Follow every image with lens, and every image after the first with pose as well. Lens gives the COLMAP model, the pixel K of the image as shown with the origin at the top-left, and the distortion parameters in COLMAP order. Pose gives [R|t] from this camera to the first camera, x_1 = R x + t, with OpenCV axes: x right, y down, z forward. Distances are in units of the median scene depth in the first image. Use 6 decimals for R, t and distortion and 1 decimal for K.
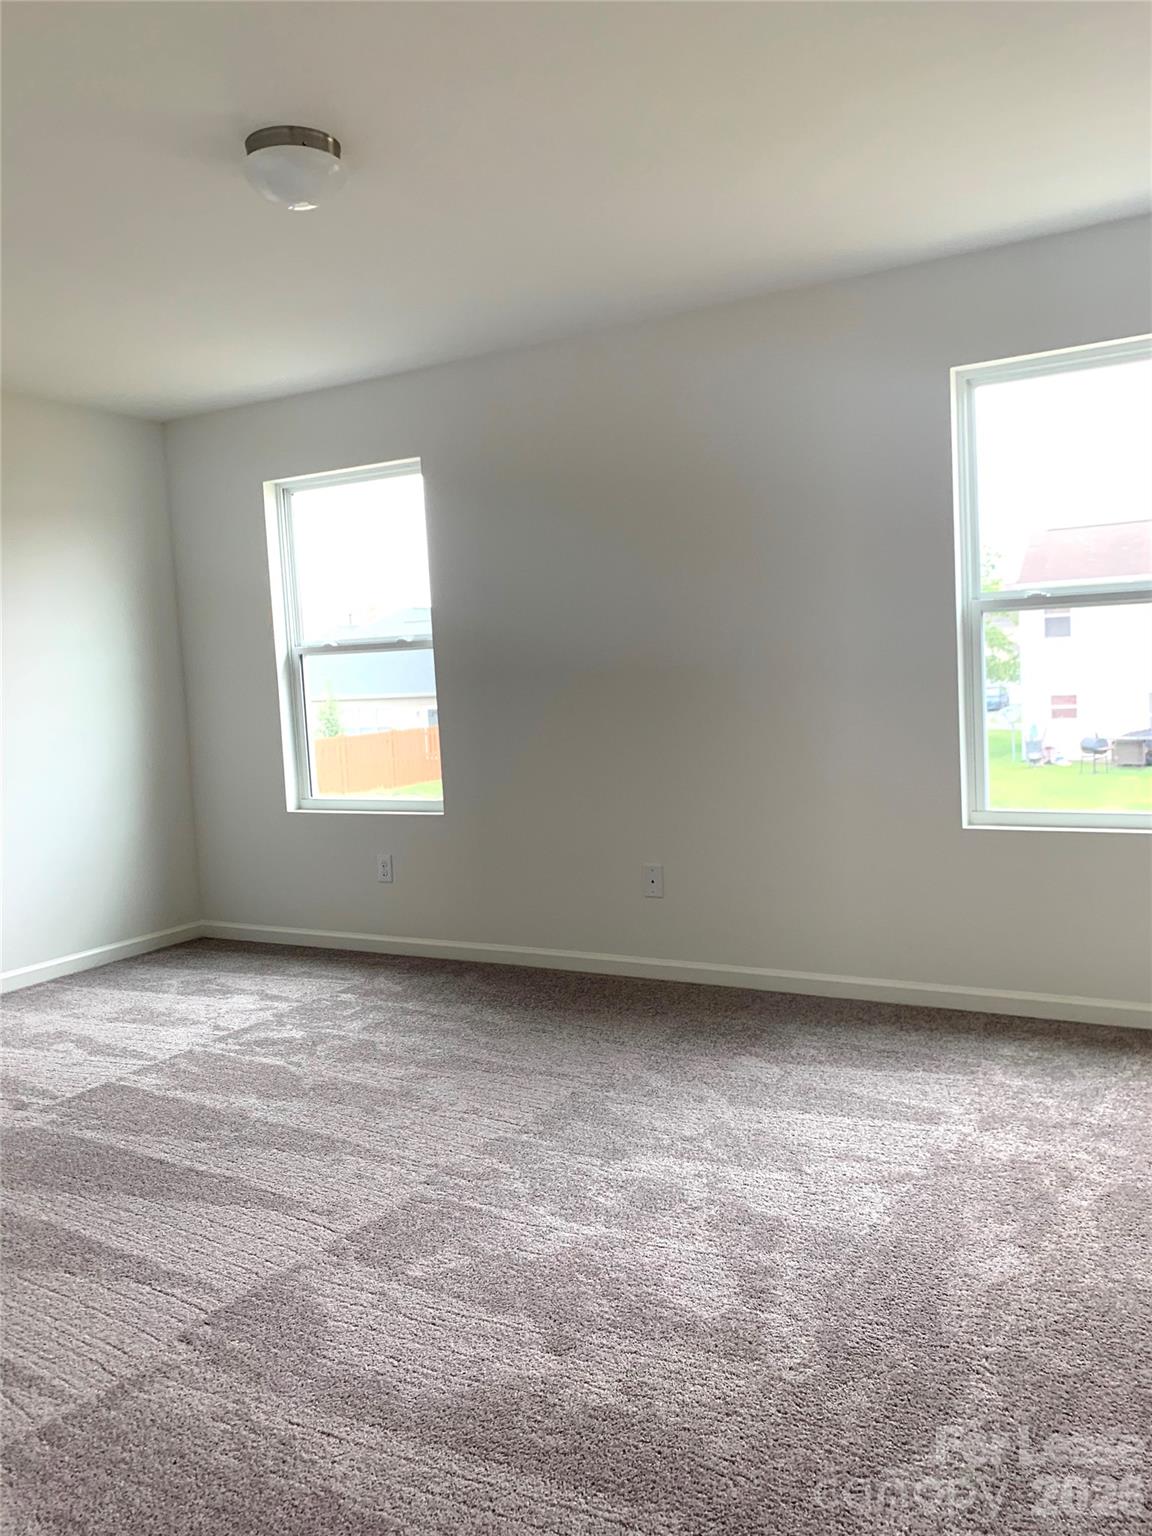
lens RADIAL K [[1180.5, 0, 582.4], [0, 1180.5, 767.6], [0, 0, 1]] dist [0.047153, -0.065613]
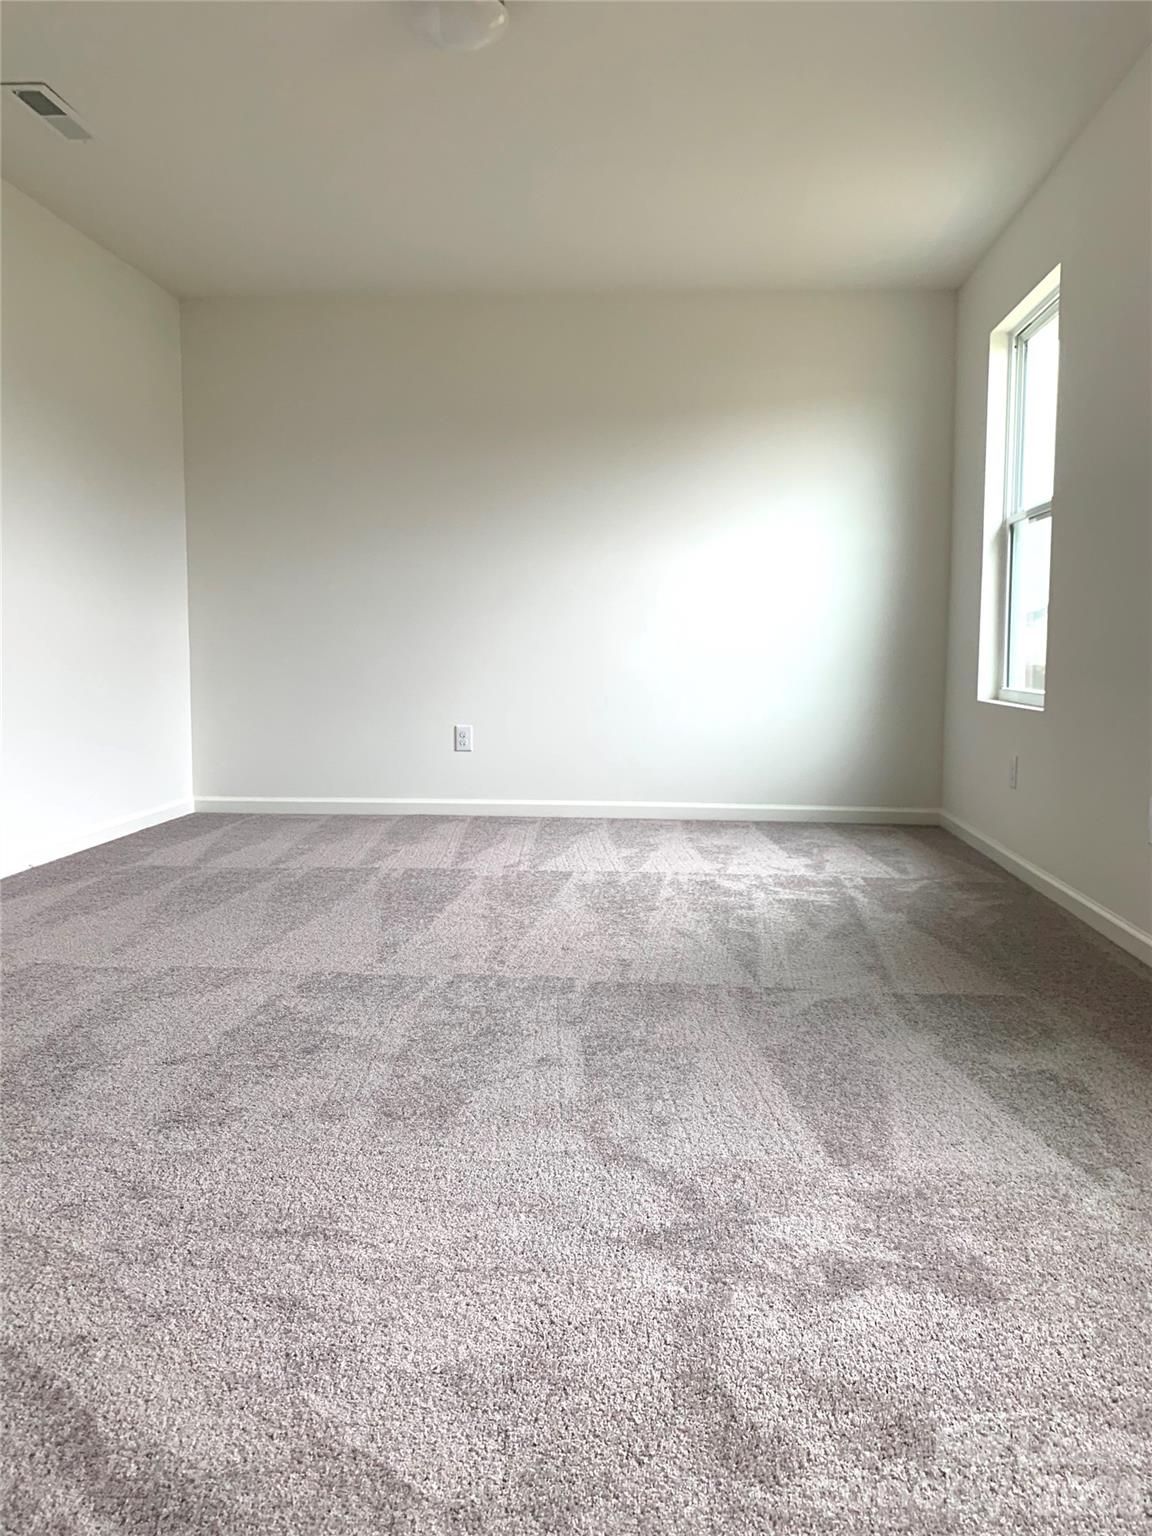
lens RADIAL K [[1180.5, 0, 581.3], [0, 1180.5, 763.9], [0, 0, 1]] dist [0.047153, -0.065613]
pose [[0.428954, 0.136821, -0.892904, 0.469944], [-0.091440, 0.989962, 0.107766, 0.016374], [0.898686, 0.035420, 0.437159, 0.347017]]
